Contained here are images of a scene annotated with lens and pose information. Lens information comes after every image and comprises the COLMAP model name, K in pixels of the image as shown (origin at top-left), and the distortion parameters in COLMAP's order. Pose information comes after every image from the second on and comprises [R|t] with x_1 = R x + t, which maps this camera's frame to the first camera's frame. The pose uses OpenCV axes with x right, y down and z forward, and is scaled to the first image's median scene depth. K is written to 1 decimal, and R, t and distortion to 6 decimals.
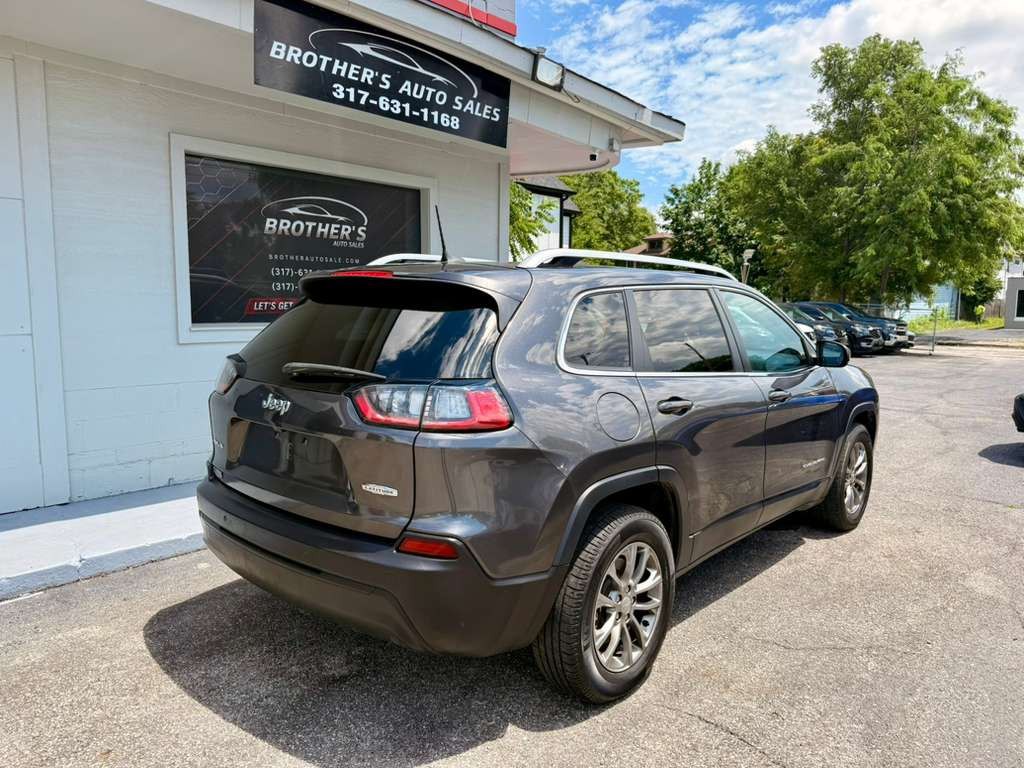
lens RADIAL K [[727.5, 0, 514.1], [0, 727.5, 391.1], [0, 0, 1]] dist [0.009204, -0.028255]
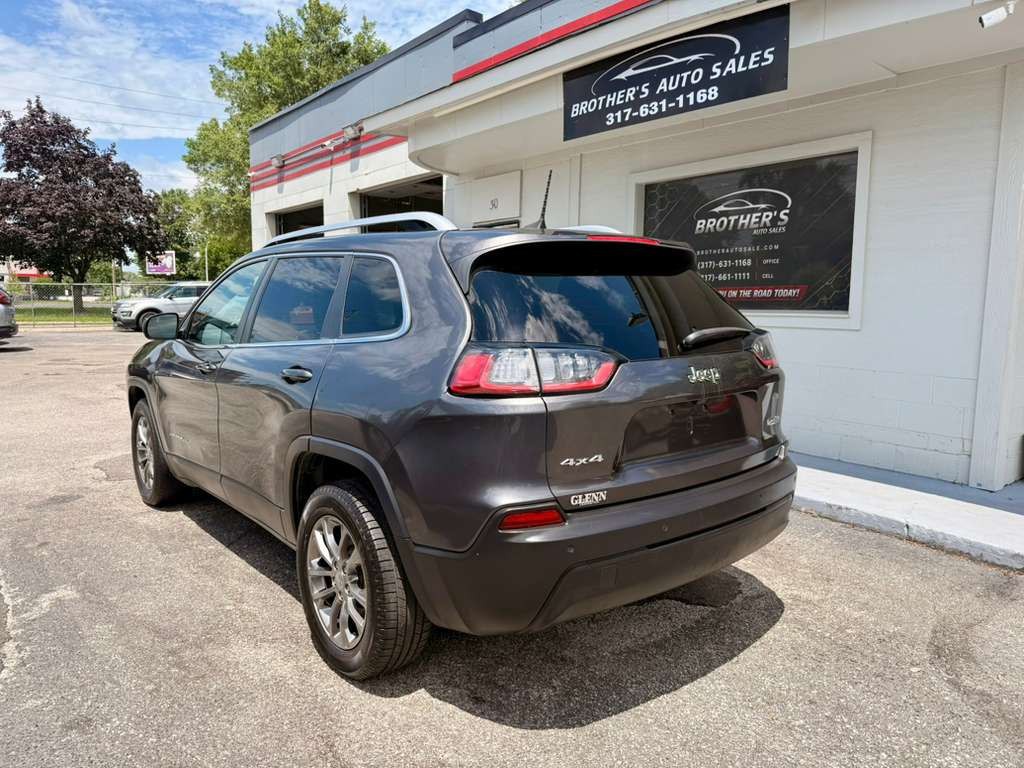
lens RADIAL K [[727.5, 0, 504.1], [0, 727.5, 387.4], [0, 0, 1]] dist [0.009204, -0.028255]
pose [[-0.178969, 0.101267, -0.978629, 0.963460], [-0.132351, 0.983169, 0.125941, -0.083685], [0.974912, 0.152062, -0.162555, 0.994303]]
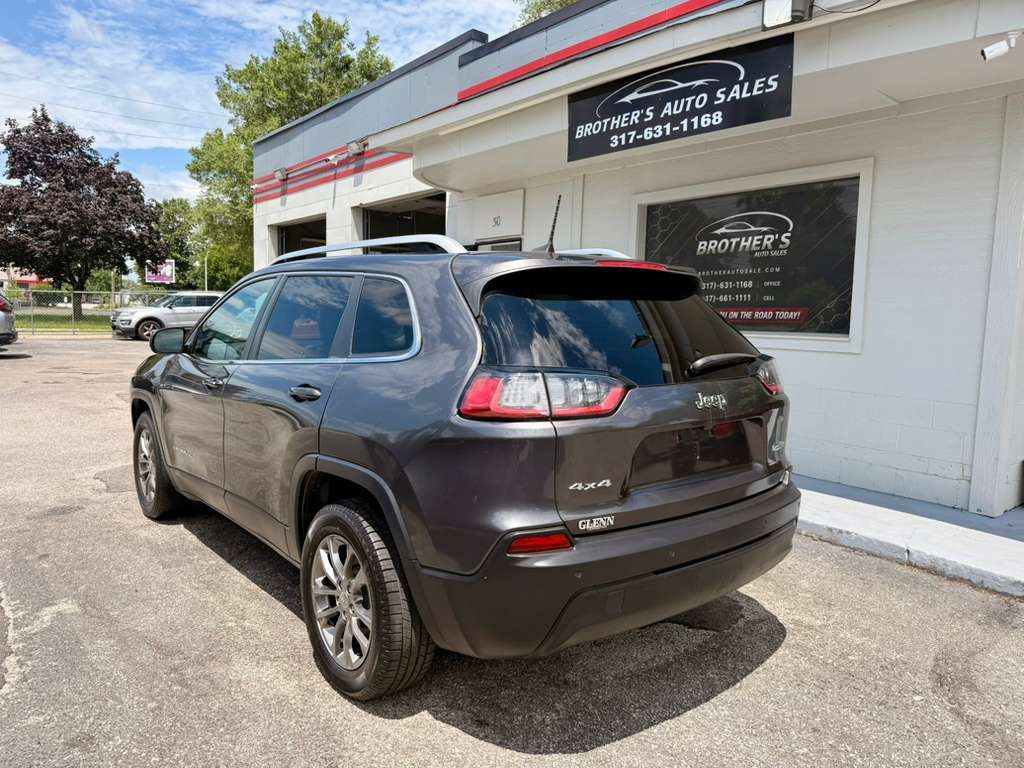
lens RADIAL K [[727.5, 0, 501.8], [0, 727.5, 384.7], [0, 0, 1]] dist [0.009204, -0.028255]
pose [[-0.178601, 0.076591, -0.980936, 0.967938], [-0.148086, 0.983517, 0.103755, -0.088933], [0.972714, 0.163794, -0.164315, 0.986251]]
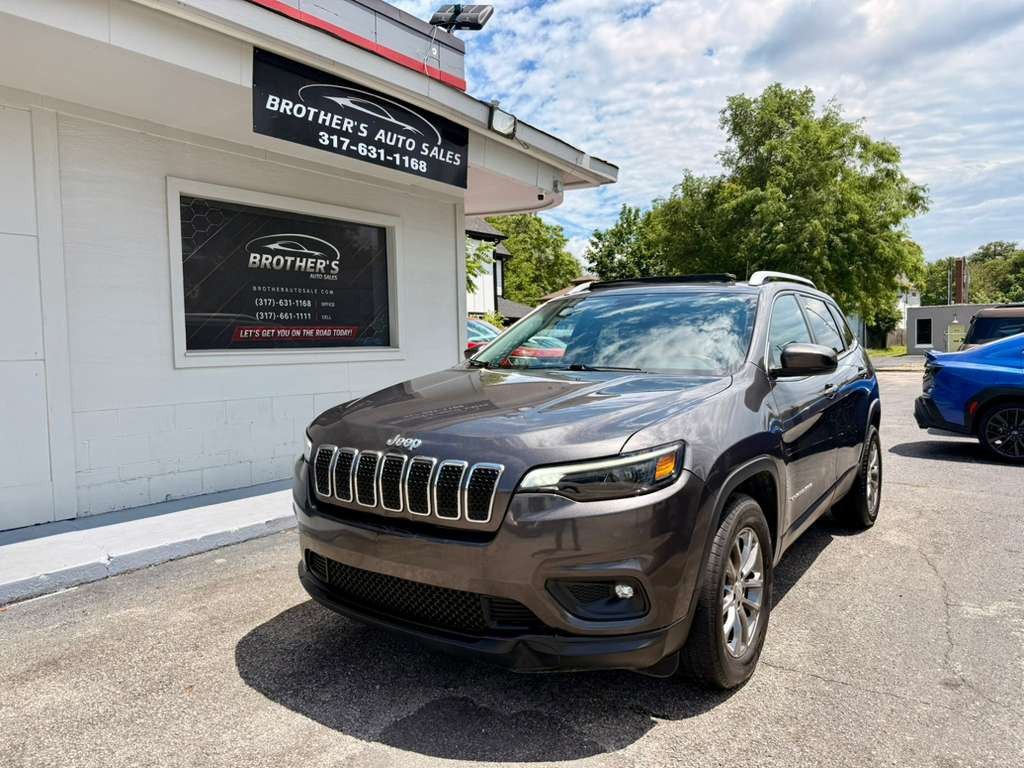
lens RADIAL K [[727.5, 0, 513.8], [0, 727.5, 386.7], [0, 0, 1]] dist [0.009204, -0.028255]
pose [[0.994891, -0.036158, 0.094253, -0.062382], [0.042448, 0.996943, -0.065603, 0.053017], [-0.091593, 0.069268, 0.993384, -0.110533]]
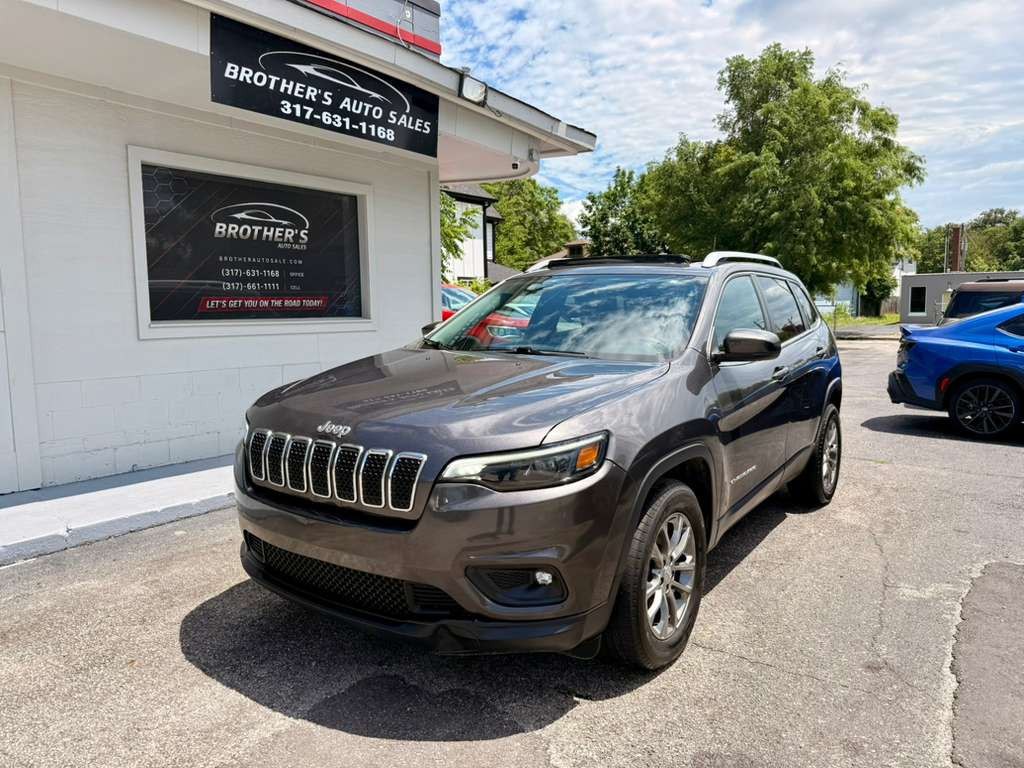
lens RADIAL K [[727.5, 0, 507.8], [0, 727.5, 388.4], [0, 0, 1]] dist [0.009204, -0.028255]
pose [[0.995228, -0.030905, 0.092555, -0.018511], [0.032178, 0.999407, -0.012291, 0.037568], [-0.092120, 0.015210, 0.995632, -0.118308]]
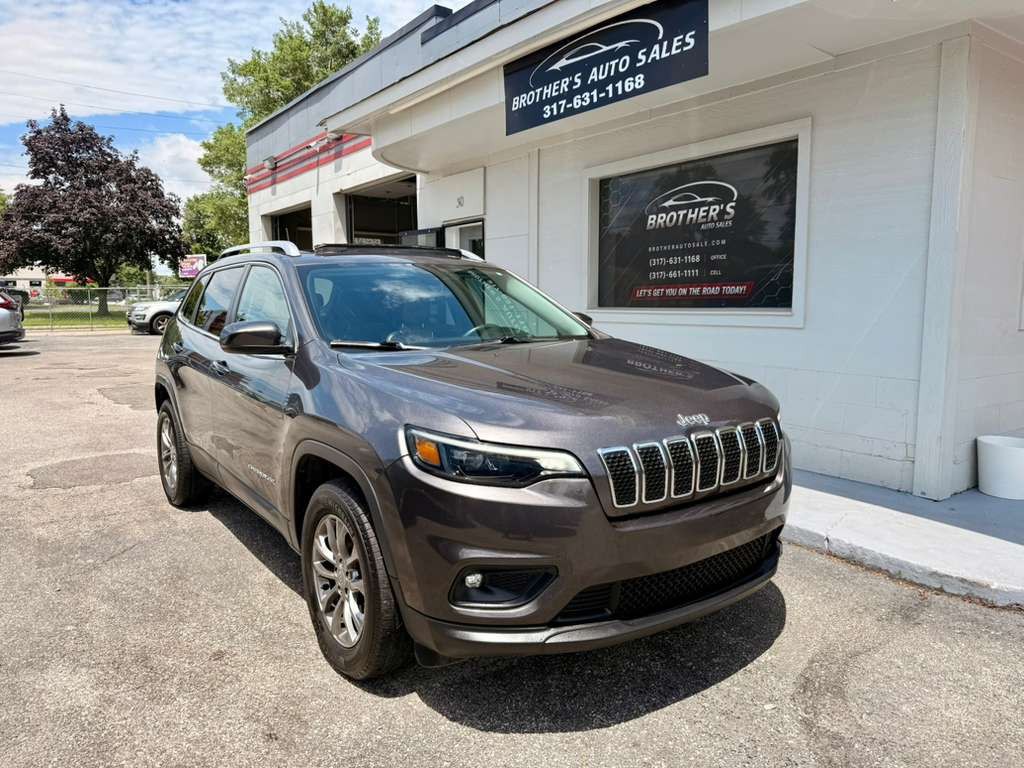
lens RADIAL K [[727.5, 0, 509.0], [0, 727.5, 384.2], [0, 0, 1]] dist [0.009204, -0.028255]
pose [[-0.214163, 0.099479, -0.971719, 0.894835], [-0.120876, 0.984455, 0.127423, -0.103627], [0.969290, 0.144746, -0.198810, 1.128474]]
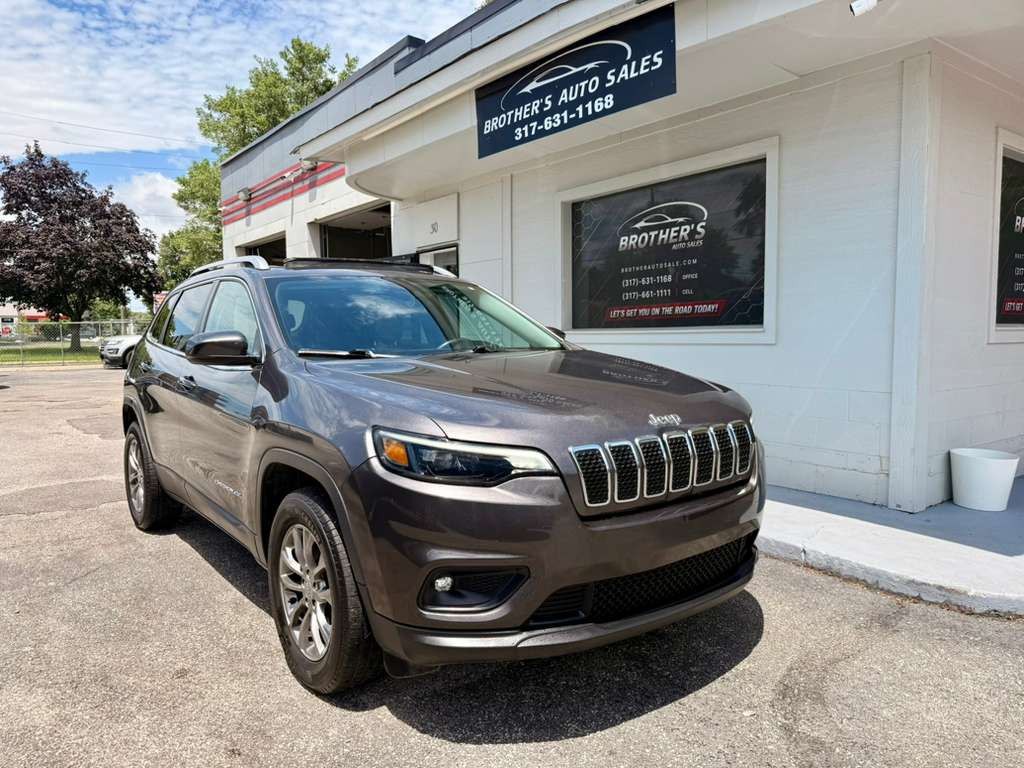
lens RADIAL K [[727.5, 0, 501.3], [0, 727.5, 391.8], [0, 0, 1]] dist [0.009204, -0.028255]
pose [[-0.193283, 0.065734, -0.978939, 0.889265], [-0.113716, 0.989528, 0.088897, -0.082748], [0.974531, 0.128503, -0.183784, 1.134729]]
